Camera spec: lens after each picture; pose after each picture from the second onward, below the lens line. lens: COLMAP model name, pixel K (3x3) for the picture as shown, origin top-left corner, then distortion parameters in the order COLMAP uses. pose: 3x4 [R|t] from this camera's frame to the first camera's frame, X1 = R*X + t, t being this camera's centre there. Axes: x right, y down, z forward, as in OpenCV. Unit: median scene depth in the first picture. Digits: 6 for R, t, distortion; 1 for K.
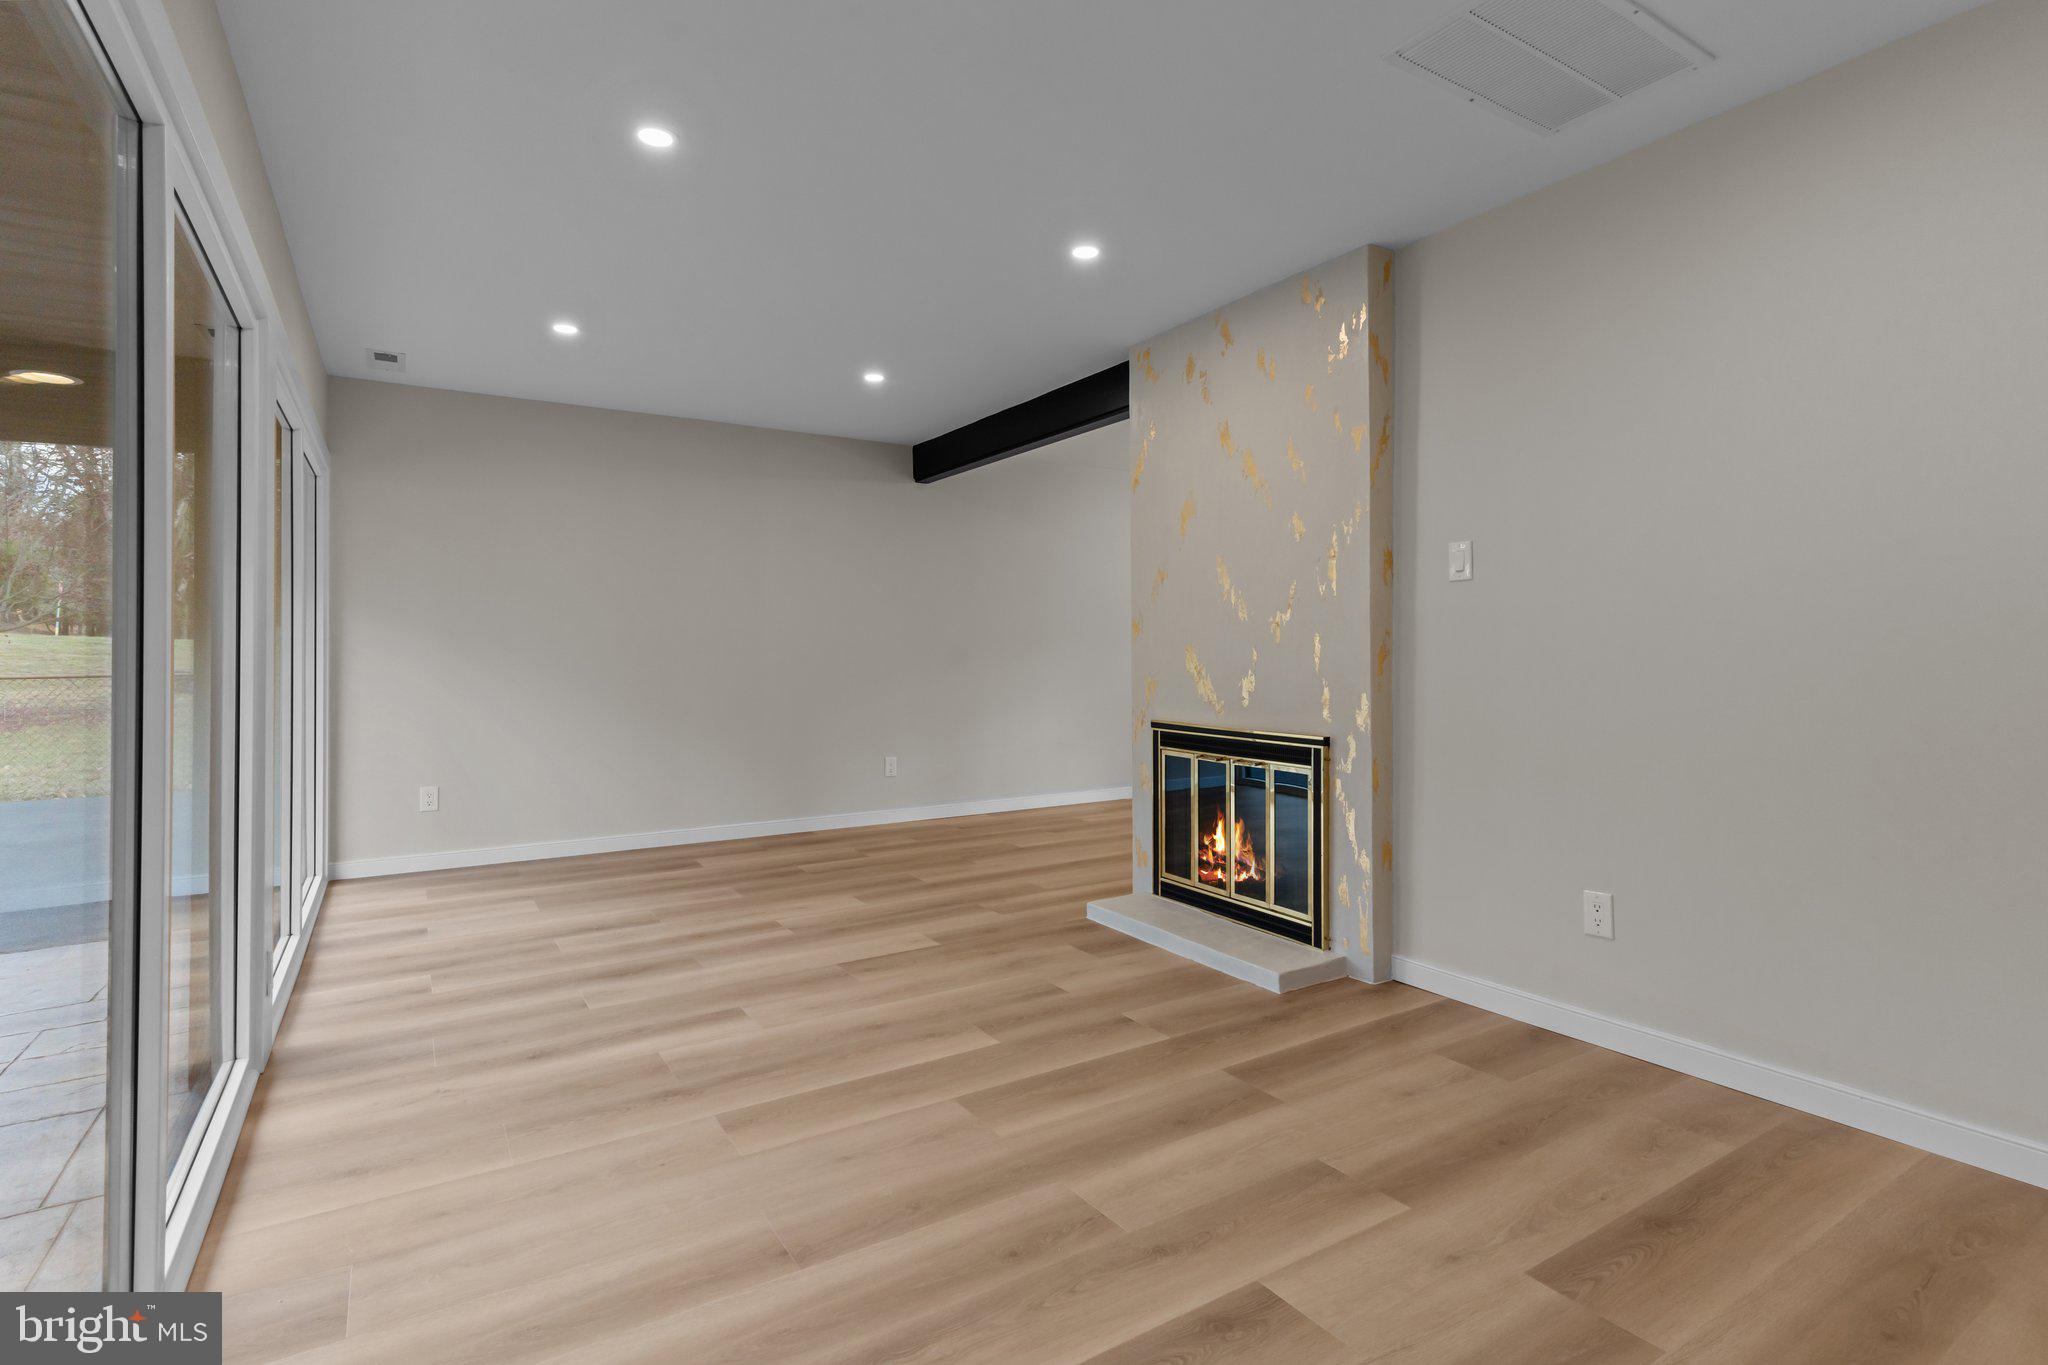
lens RADIAL K [[993.7, 0, 1019.4], [0, 993.7, 635.8], [0, 0, 1]] dist [-0.000234, 0.000265]
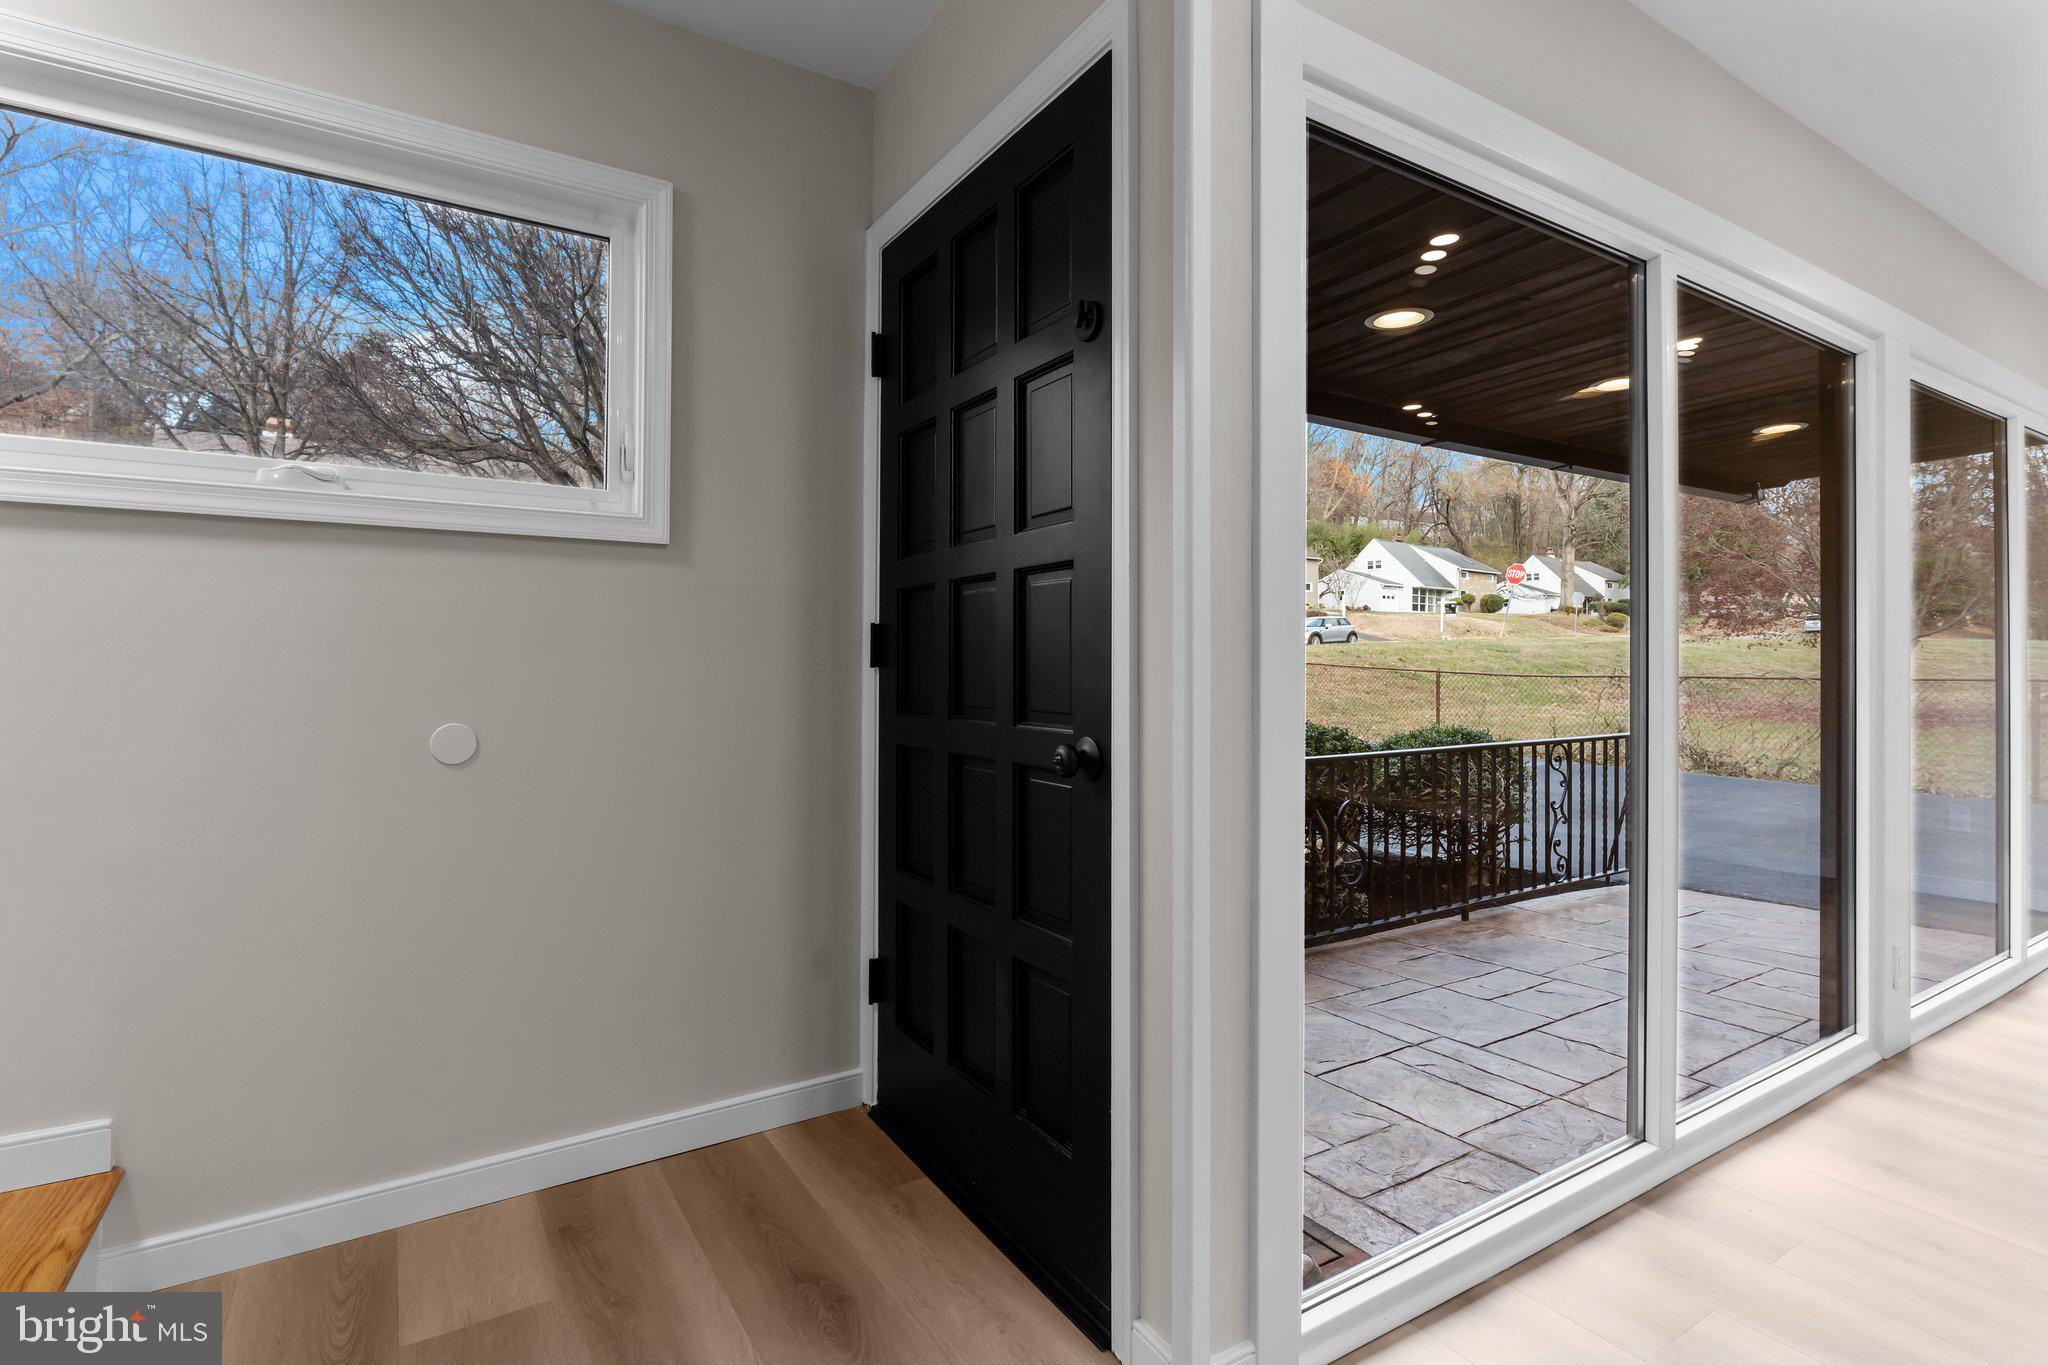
lens RADIAL K [[975.0, 0, 1022.8], [0, 975.0, 674.9], [0, 0, 1]] dist [0.000297, -0.001012]
pose [[0.003160, 0.016193, -0.999864, 0.206002], [0.019201, 0.999684, 0.016251, 0.000848], [0.999811, -0.019250, 0.002848, 0.078652]]
